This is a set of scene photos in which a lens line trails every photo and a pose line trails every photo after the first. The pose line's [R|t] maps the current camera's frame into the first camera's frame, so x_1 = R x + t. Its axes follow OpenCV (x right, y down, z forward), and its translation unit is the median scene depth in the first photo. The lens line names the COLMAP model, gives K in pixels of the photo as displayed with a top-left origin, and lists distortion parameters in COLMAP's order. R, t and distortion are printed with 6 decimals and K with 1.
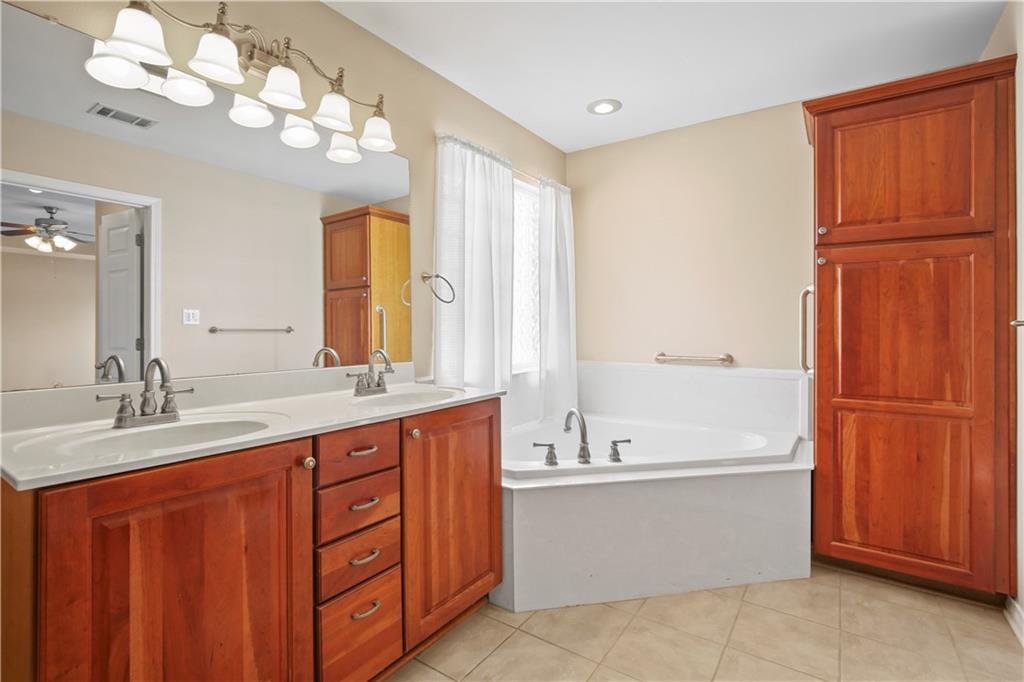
lens RADIAL K [[475.8, 0, 512.2], [0, 475.8, 329.9], [0, 0, 1]] dist [-0.001435, -0.000161]
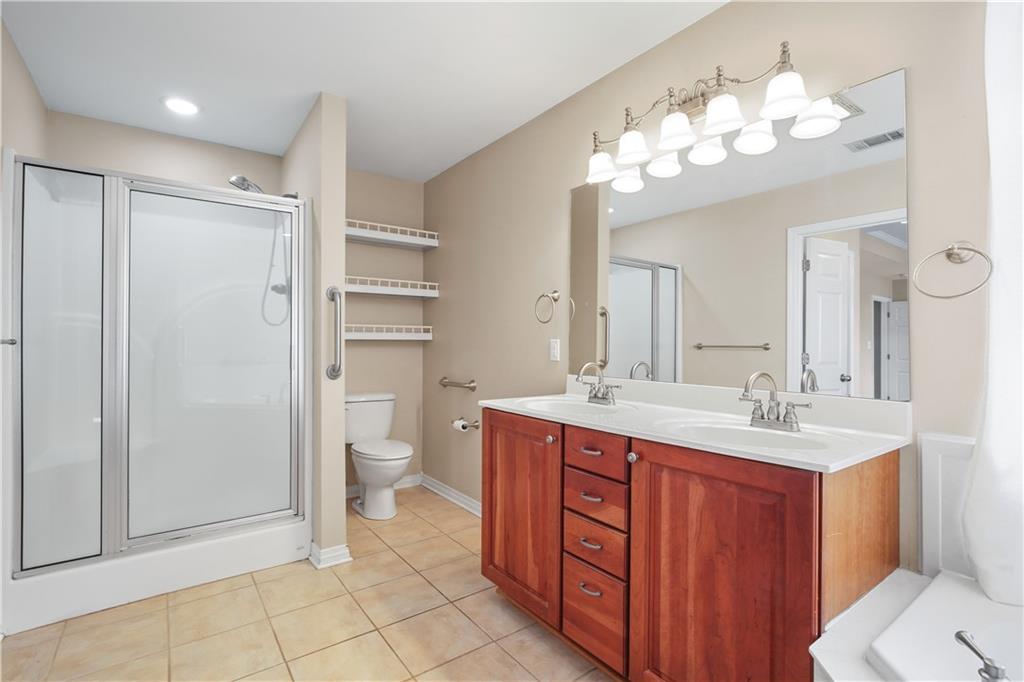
lens RADIAL K [[475.8, 0, 511.5], [0, 475.8, 345.8], [0, 0, 1]] dist [-0.001435, -0.000161]
pose [[-0.314976, 0.000357, -0.949100, 0.777643], [-0.007250, 0.999970, 0.002782, -0.002325], [0.949072, 0.007758, -0.314964, 1.083305]]
